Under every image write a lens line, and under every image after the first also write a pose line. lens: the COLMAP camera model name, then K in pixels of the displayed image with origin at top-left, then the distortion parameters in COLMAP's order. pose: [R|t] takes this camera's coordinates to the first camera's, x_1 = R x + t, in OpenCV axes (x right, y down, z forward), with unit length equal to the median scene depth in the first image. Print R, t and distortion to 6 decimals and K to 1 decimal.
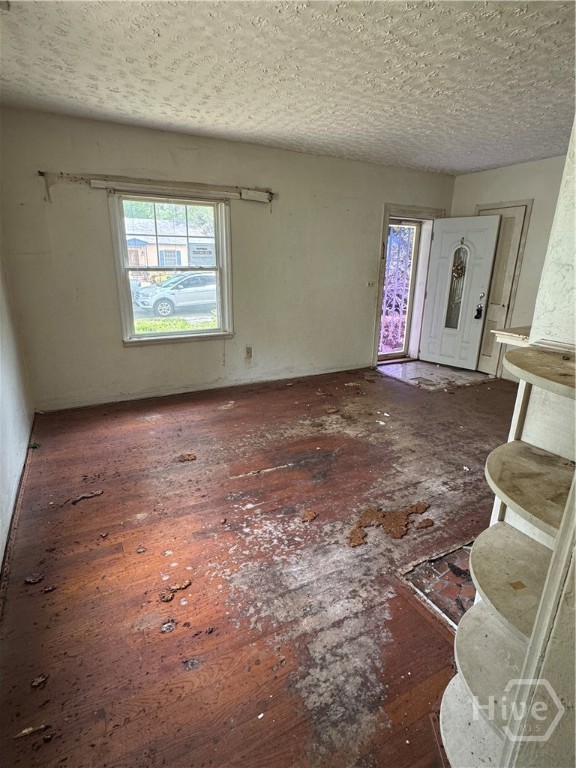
lens RADIAL K [[397.7, 0, 288.4], [0, 397.7, 383.9], [0, 0, 1]] dist [-0.002693, -0.000574]
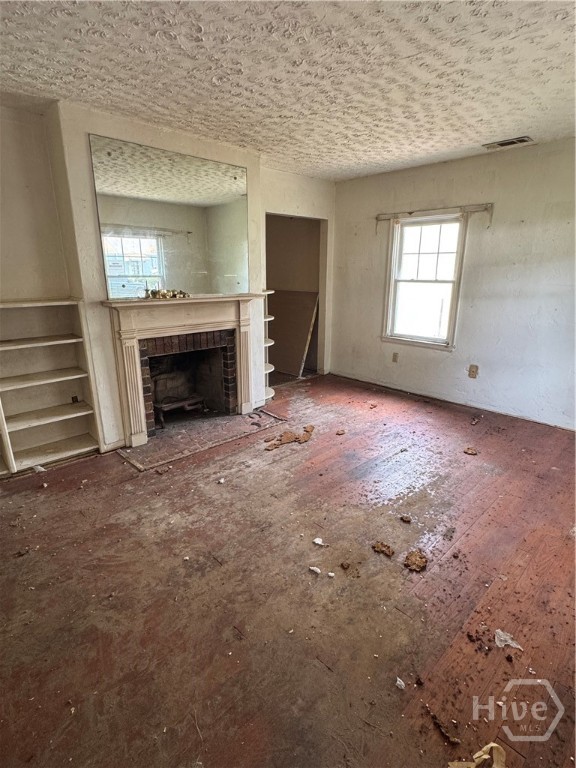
lens RADIAL K [[397.7, 0, 287.8], [0, 397.7, 384.9], [0, 0, 1]] dist [-0.002693, -0.000574]
pose [[-0.960434, 0.062404, -0.271425, 0.584222], [-0.099119, 0.834176, 0.542519, -0.576325], [0.260271, 0.547957, -0.794986, 1.821785]]
